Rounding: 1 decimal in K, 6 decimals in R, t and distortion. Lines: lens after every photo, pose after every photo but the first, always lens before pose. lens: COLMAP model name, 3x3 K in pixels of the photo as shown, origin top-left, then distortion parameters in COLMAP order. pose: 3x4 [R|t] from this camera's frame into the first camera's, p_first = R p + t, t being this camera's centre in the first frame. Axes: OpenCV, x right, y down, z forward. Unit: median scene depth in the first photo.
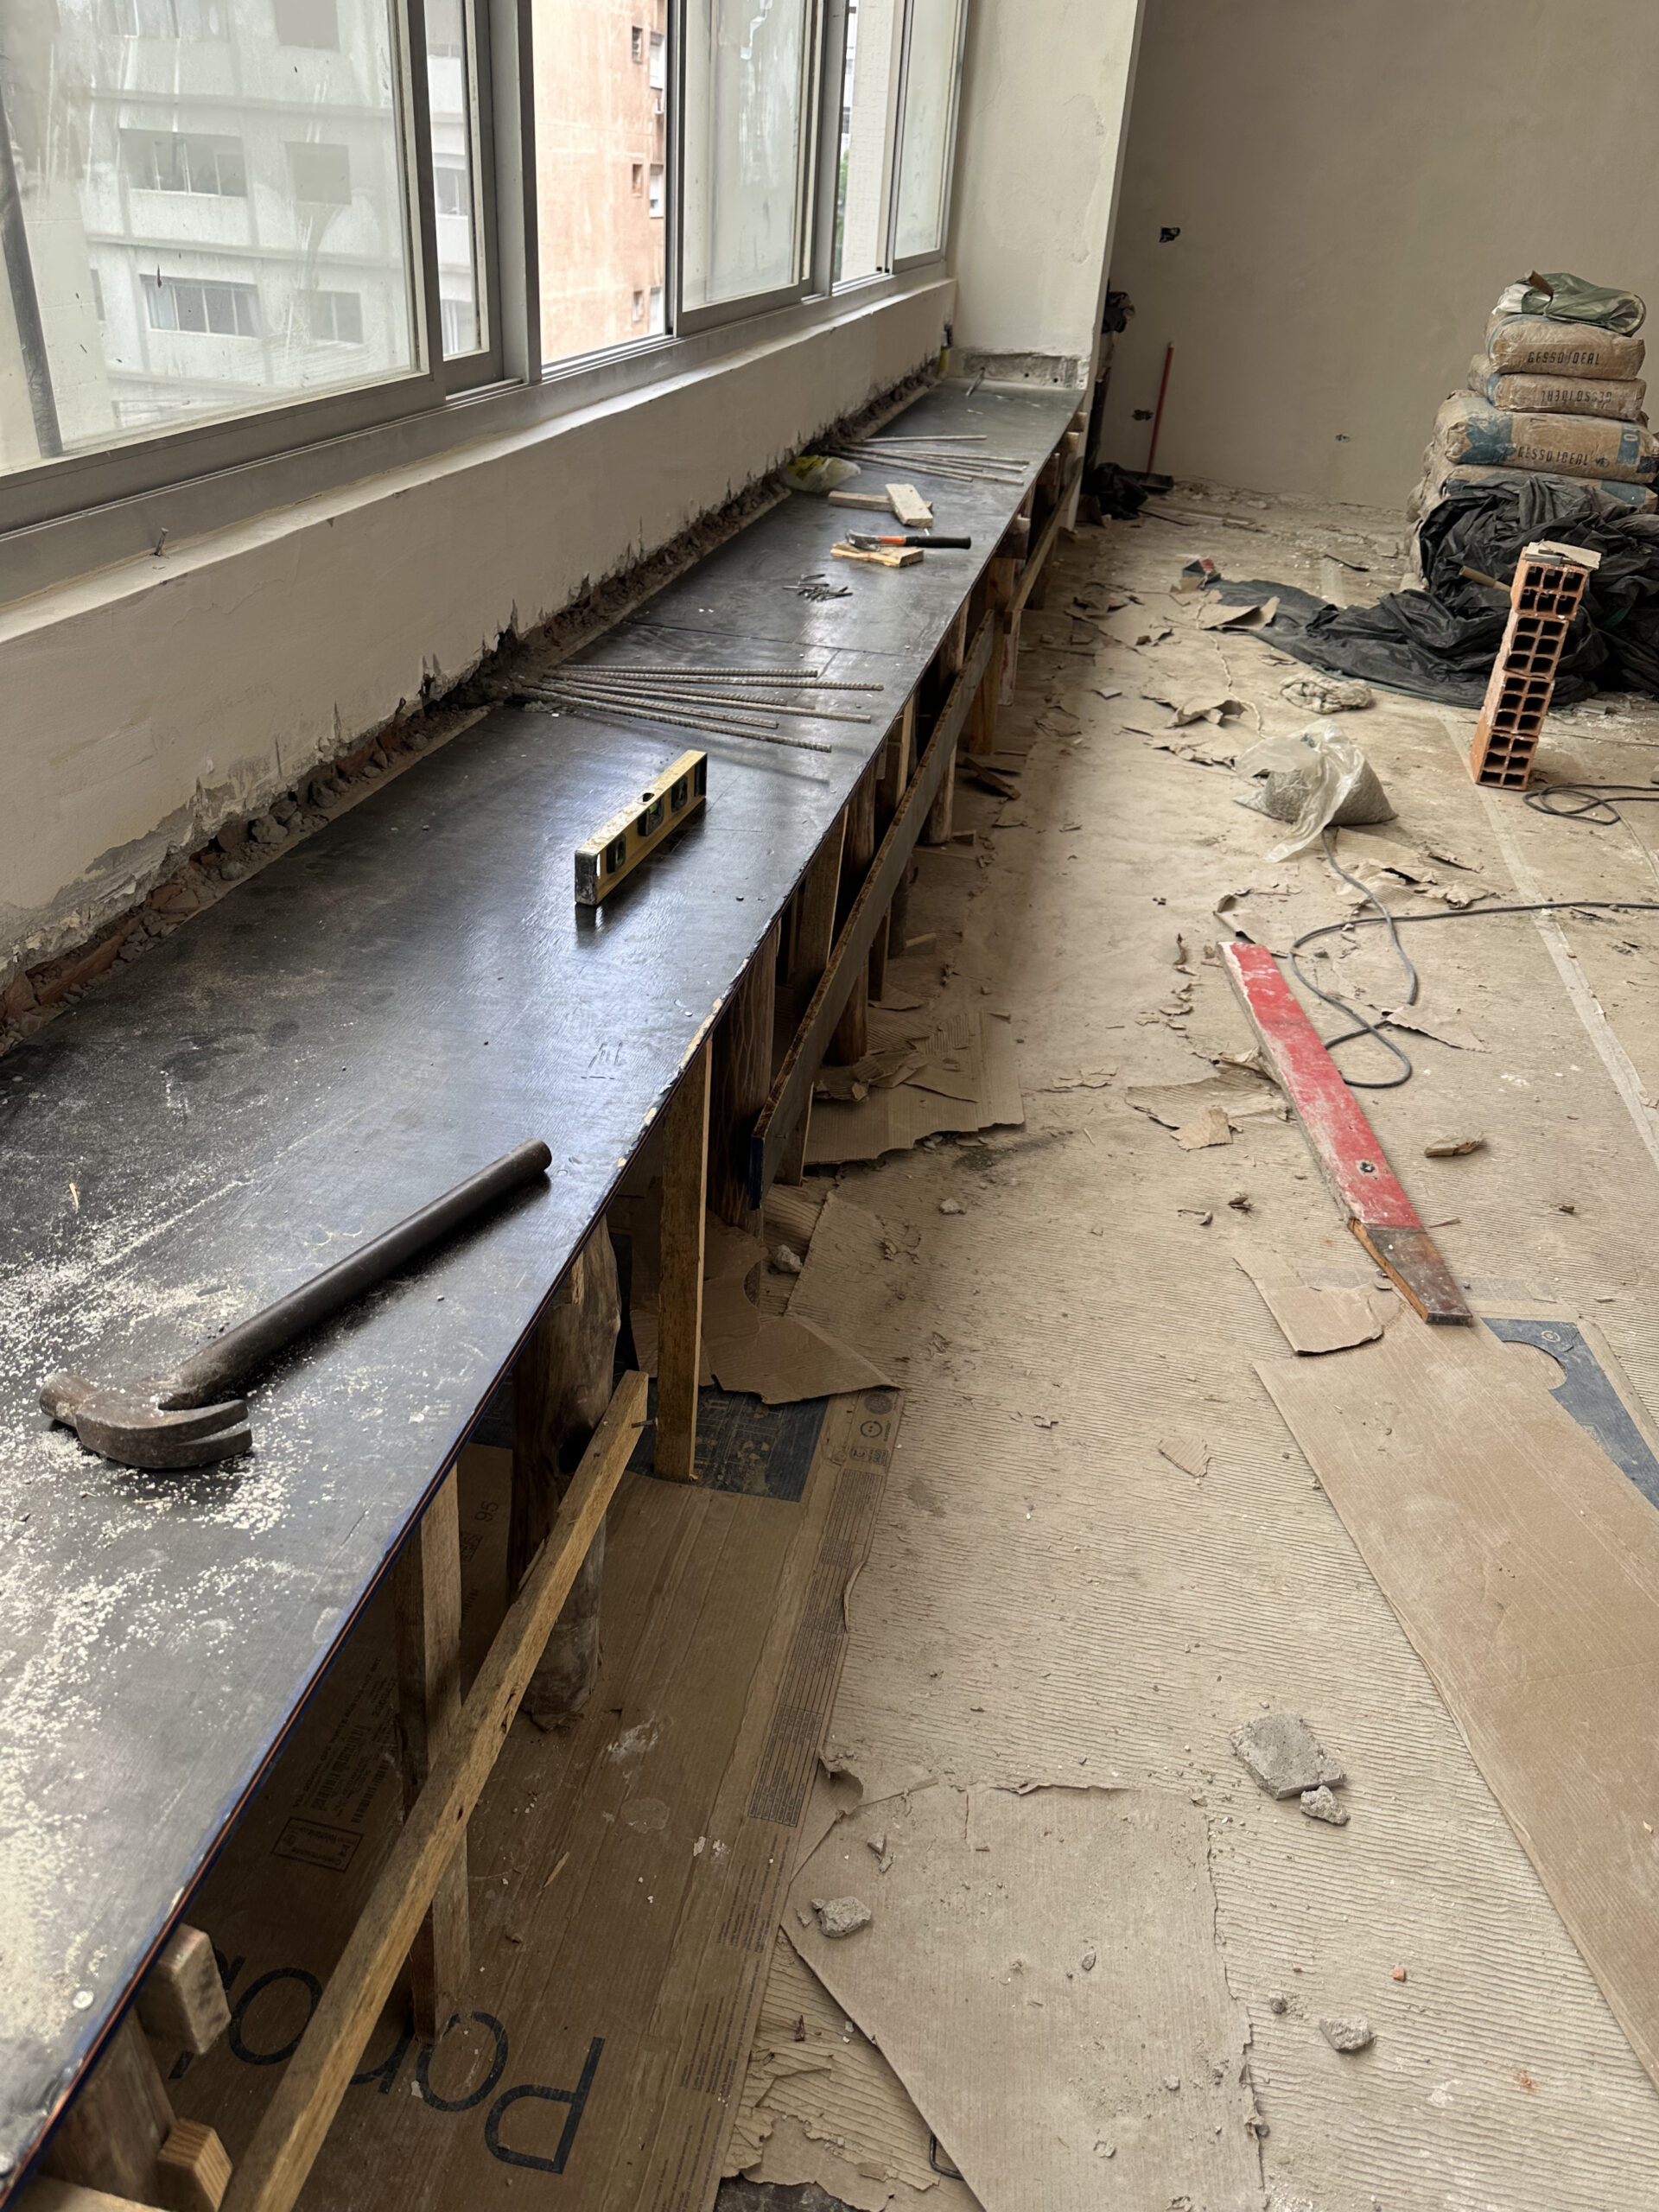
lens RADIAL K [[1572.8, 0, 834.4], [0, 1572.8, 1101.3], [0, 0, 1]] dist [0.077065, -0.068420]
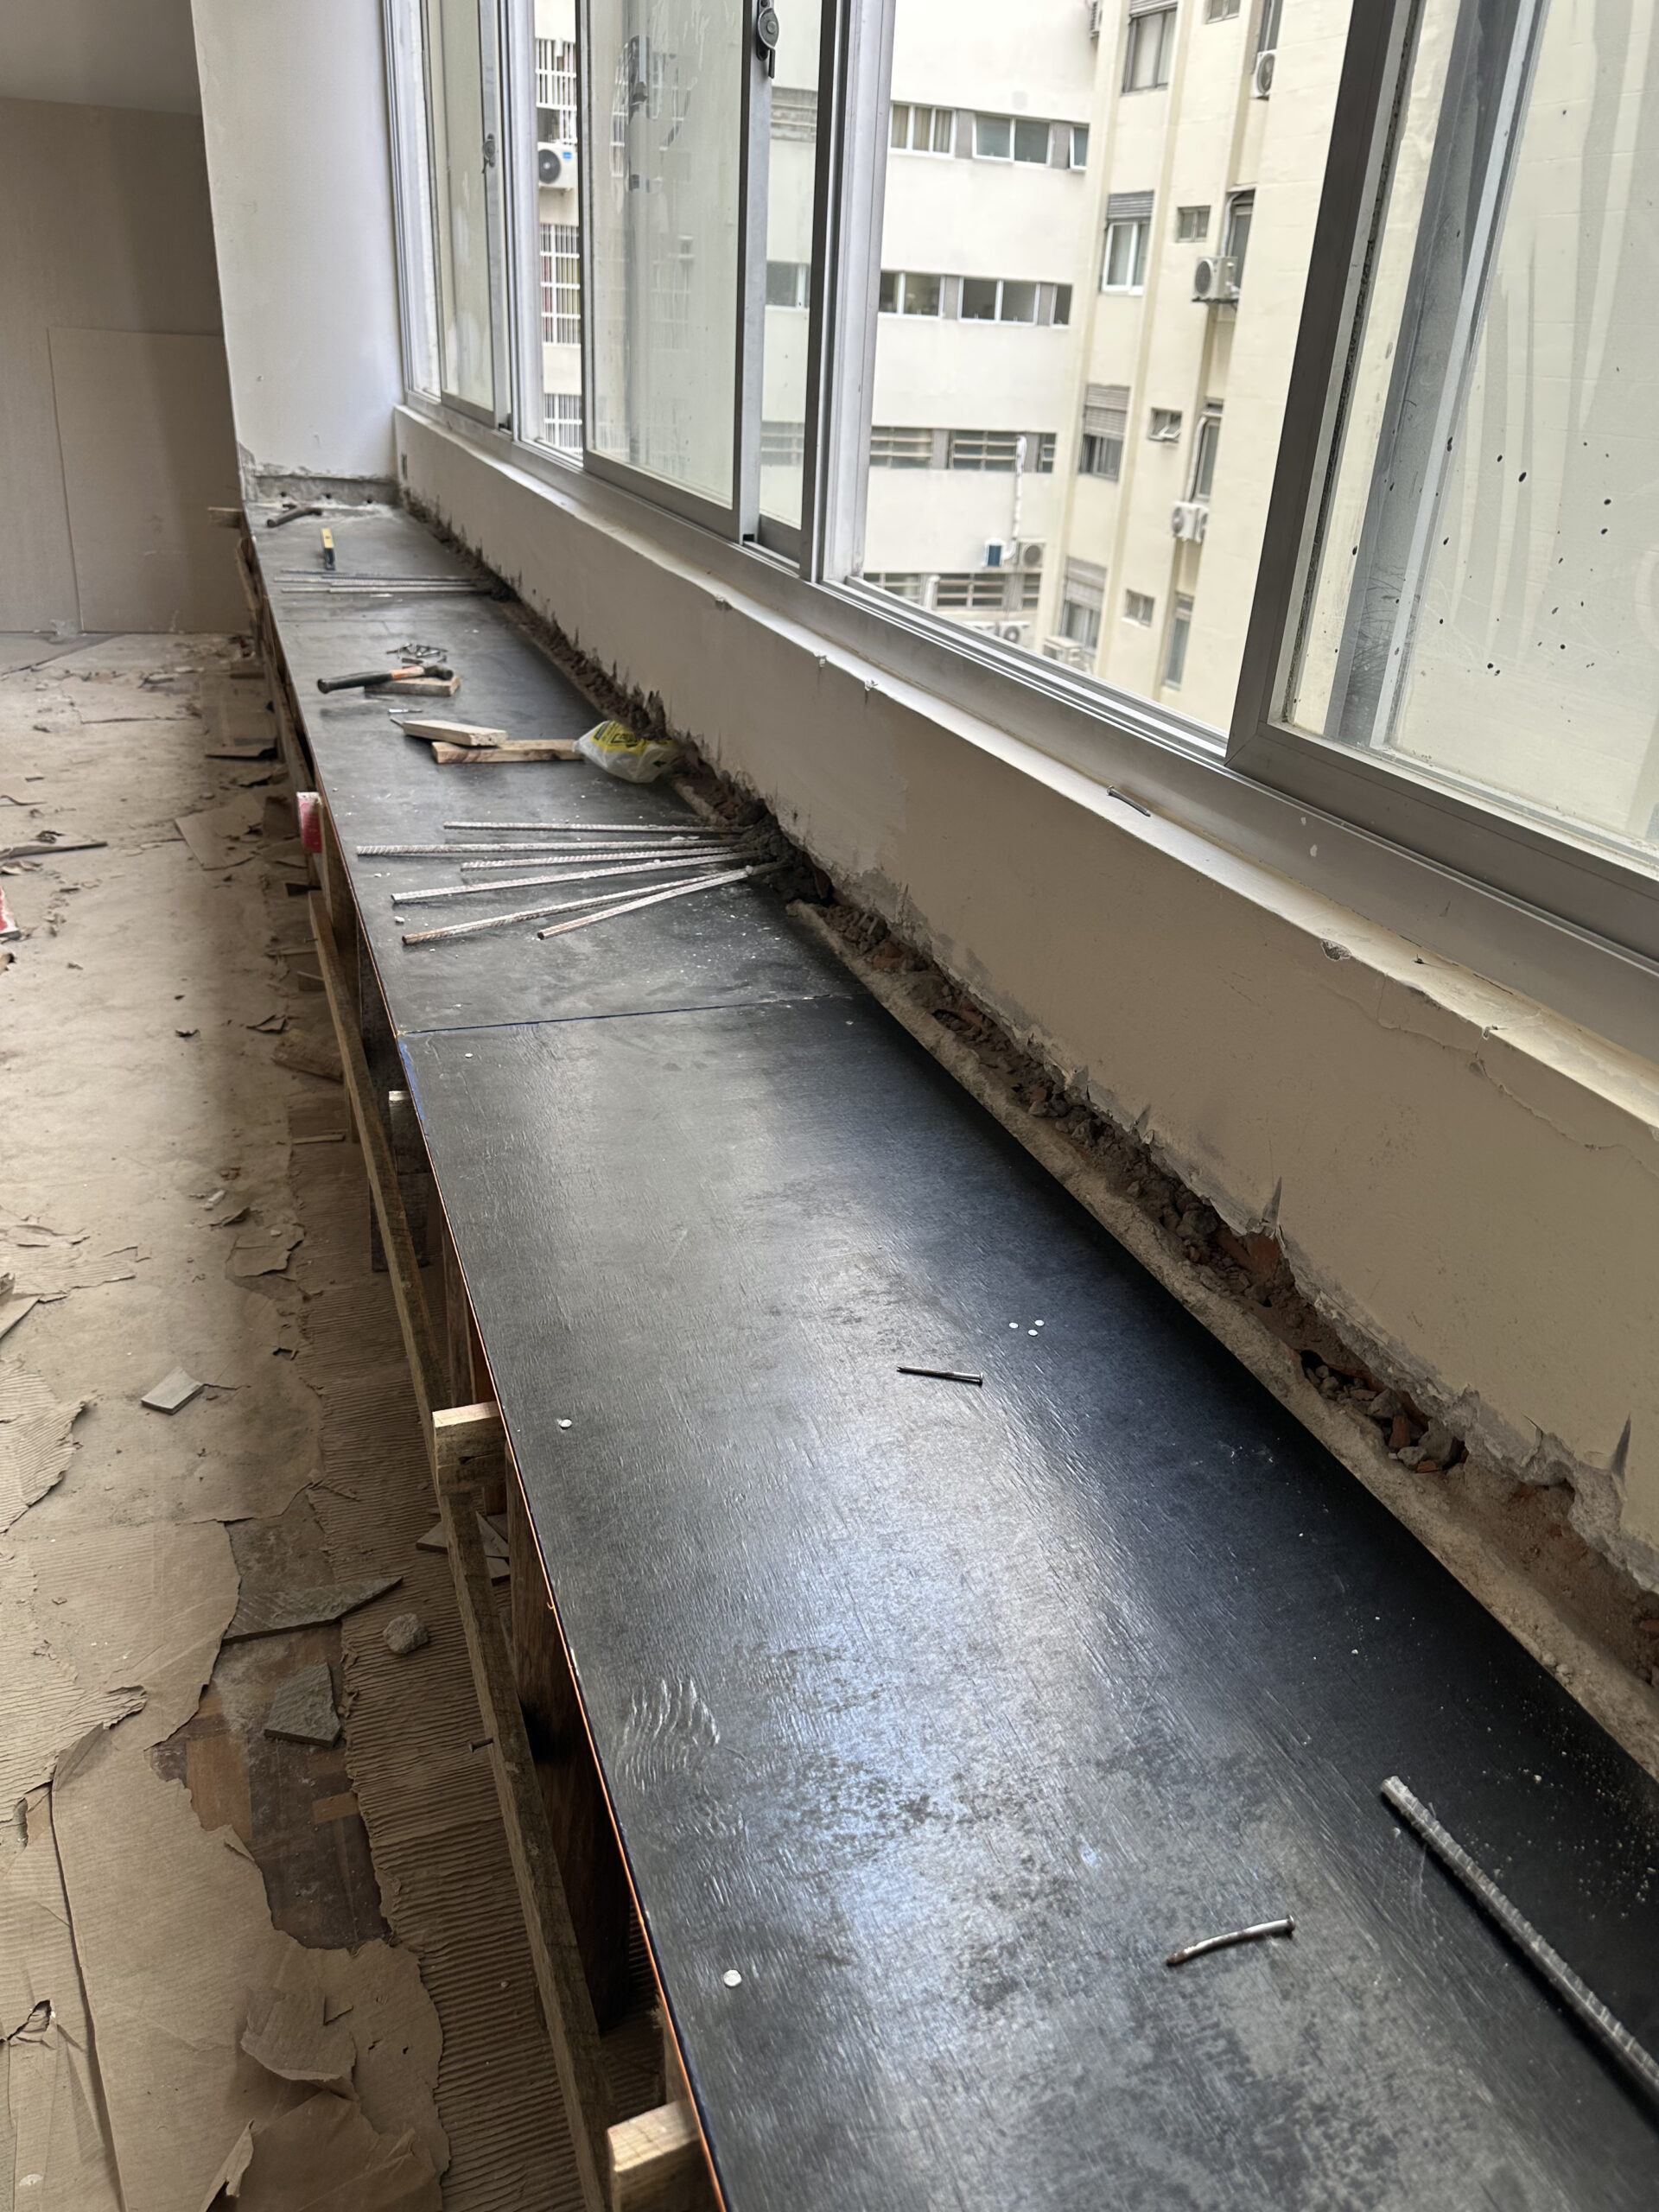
lens RADIAL K [[1572.8, 0, 834.4], [0, 1572.8, 1101.3], [0, 0, 1]] dist [0.077065, -0.068420]
pose [[-0.843688, 0.131786, -0.520407, 0.308866], [-0.362108, 0.575958, 0.732905, -0.900008], [0.396319, 0.806787, -0.438208, 1.560709]]
